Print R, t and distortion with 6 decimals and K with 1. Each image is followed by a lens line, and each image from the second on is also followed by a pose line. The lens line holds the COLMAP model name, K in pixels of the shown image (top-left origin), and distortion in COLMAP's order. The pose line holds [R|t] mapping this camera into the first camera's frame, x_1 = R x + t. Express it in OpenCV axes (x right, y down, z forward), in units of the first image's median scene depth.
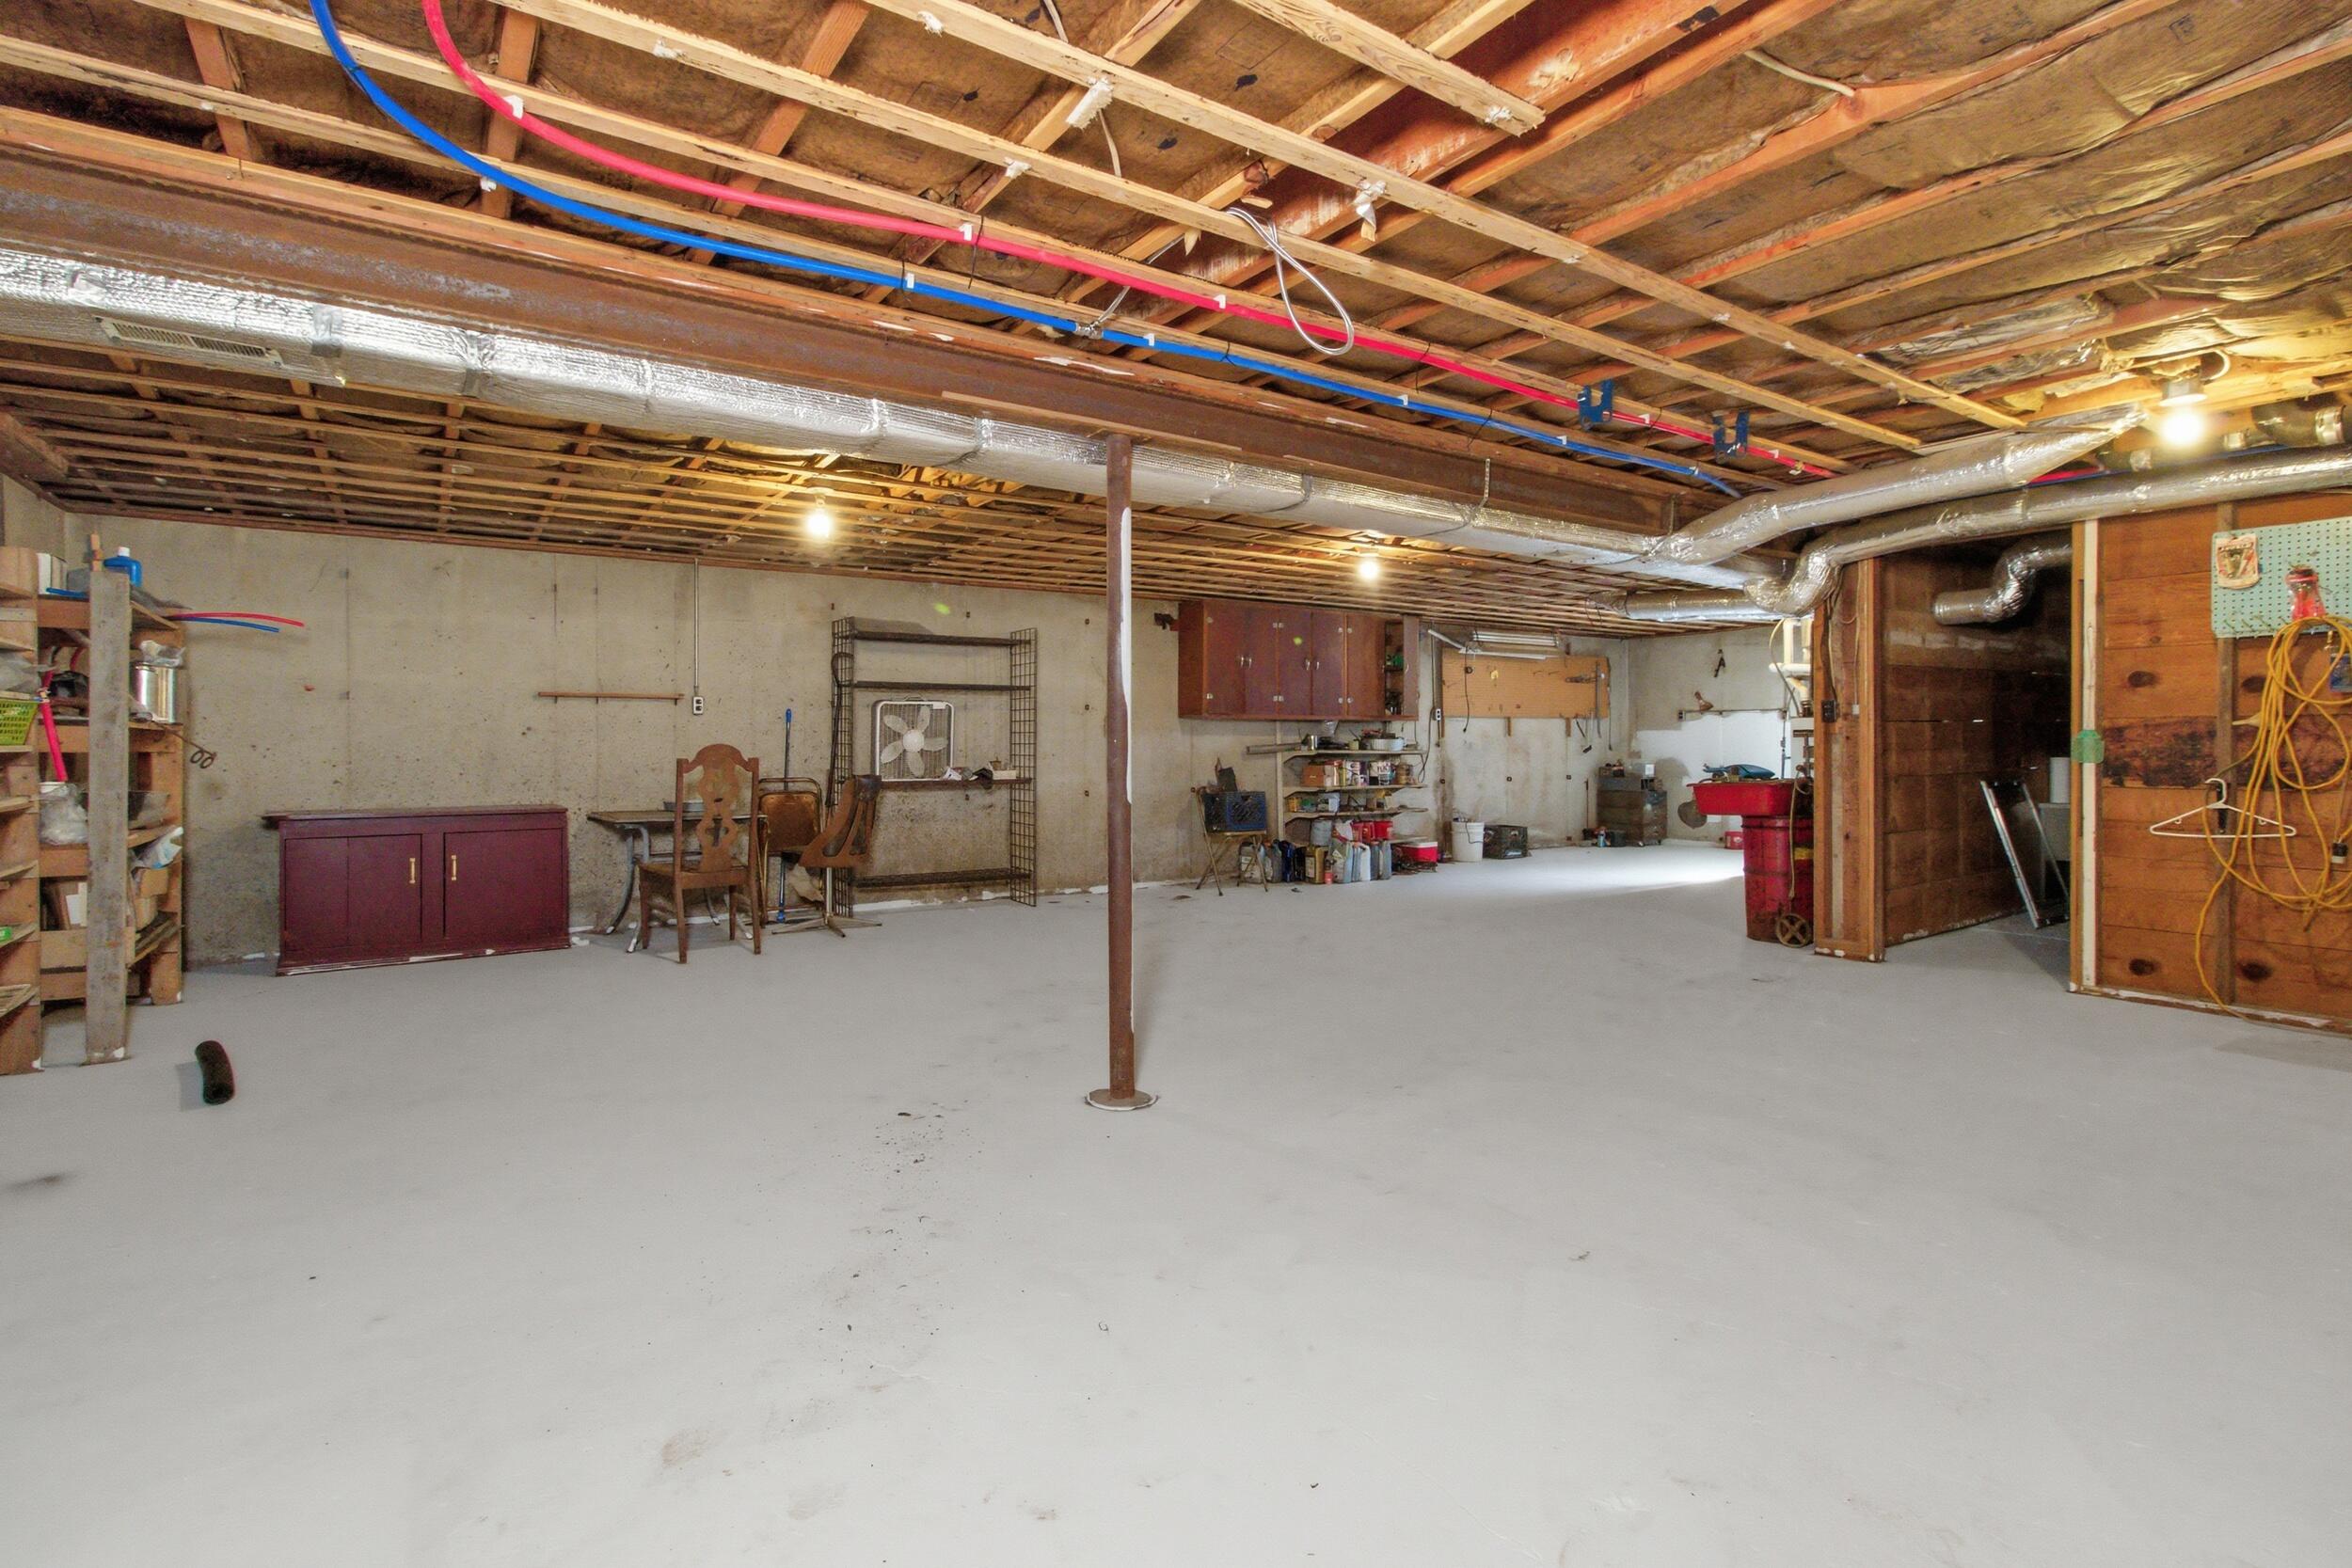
lens RADIAL K [[1127.9, 0, 1189.2], [0, 1127.9, 743.9], [0, 0, 1]] dist [-0.001467, 0.000339]
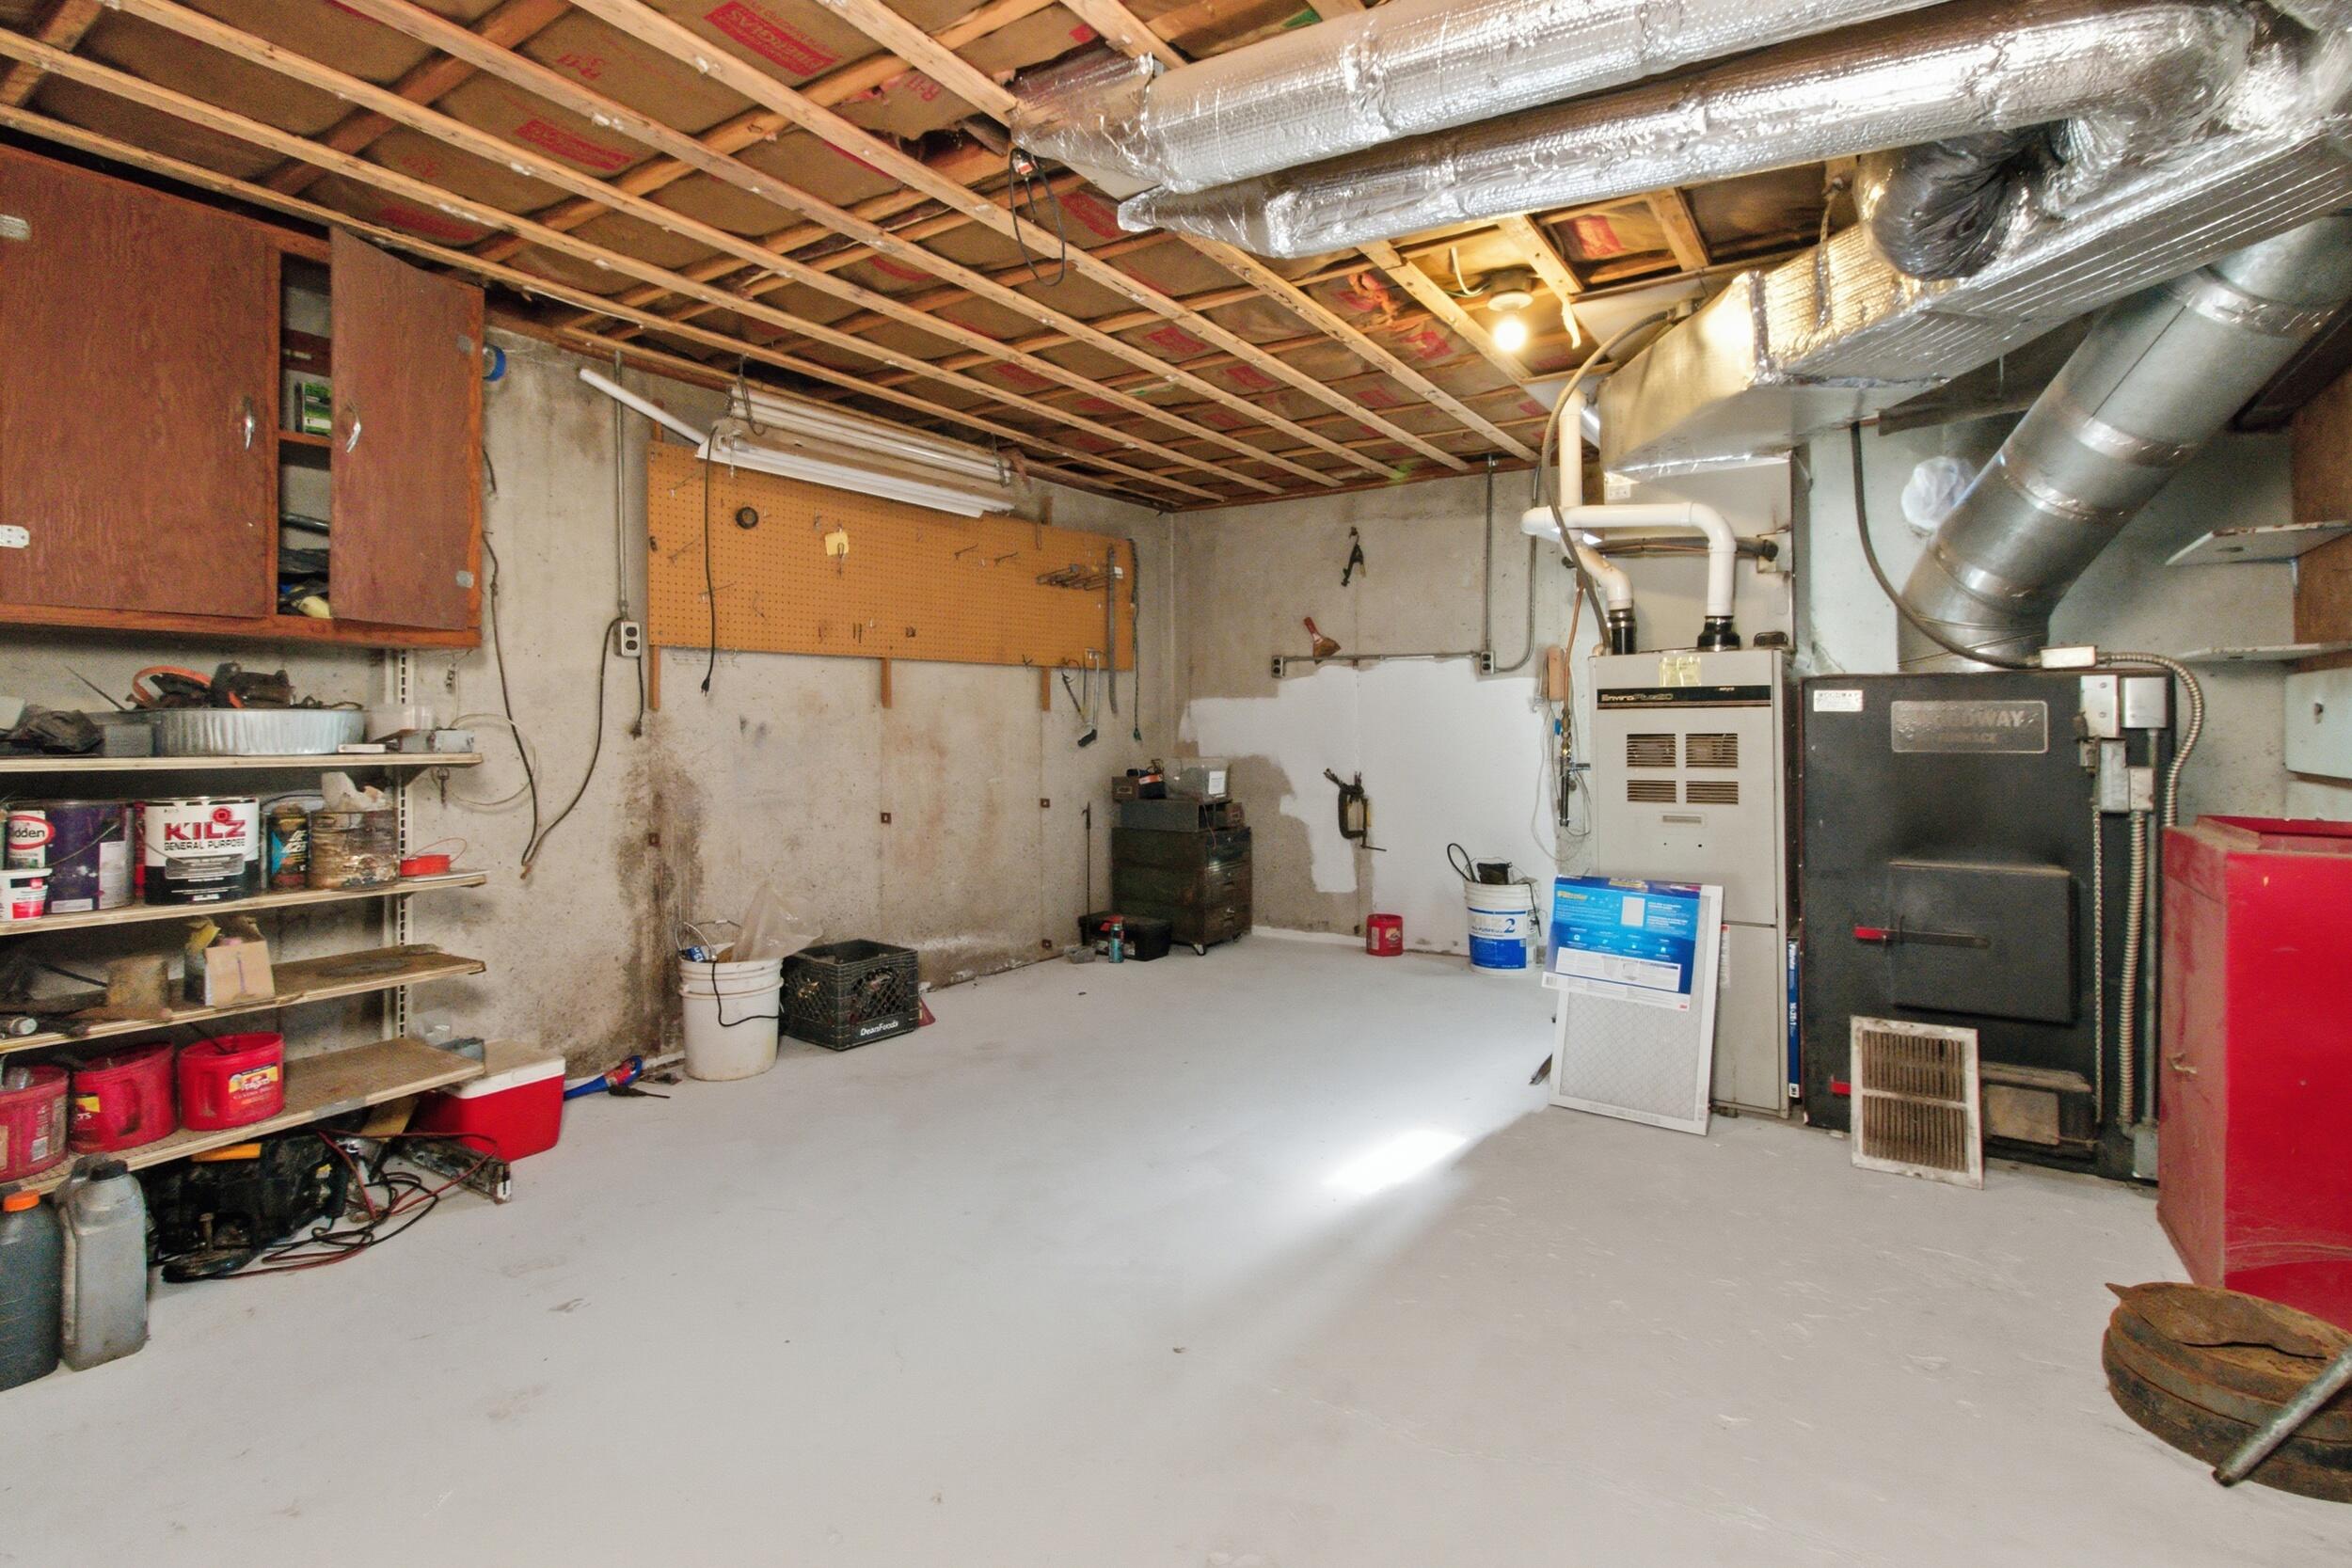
lens RADIAL K [[1127.9, 0, 1189.2], [0, 1127.9, 743.9], [0, 0, 1]] dist [-0.001467, 0.000339]
pose [[0.929703, -0.006994, 0.368244, 0.231319], [0.001560, 0.999885, 0.015052, 0.000035], [-0.368307, -0.013419, 0.929607, 0.583315]]
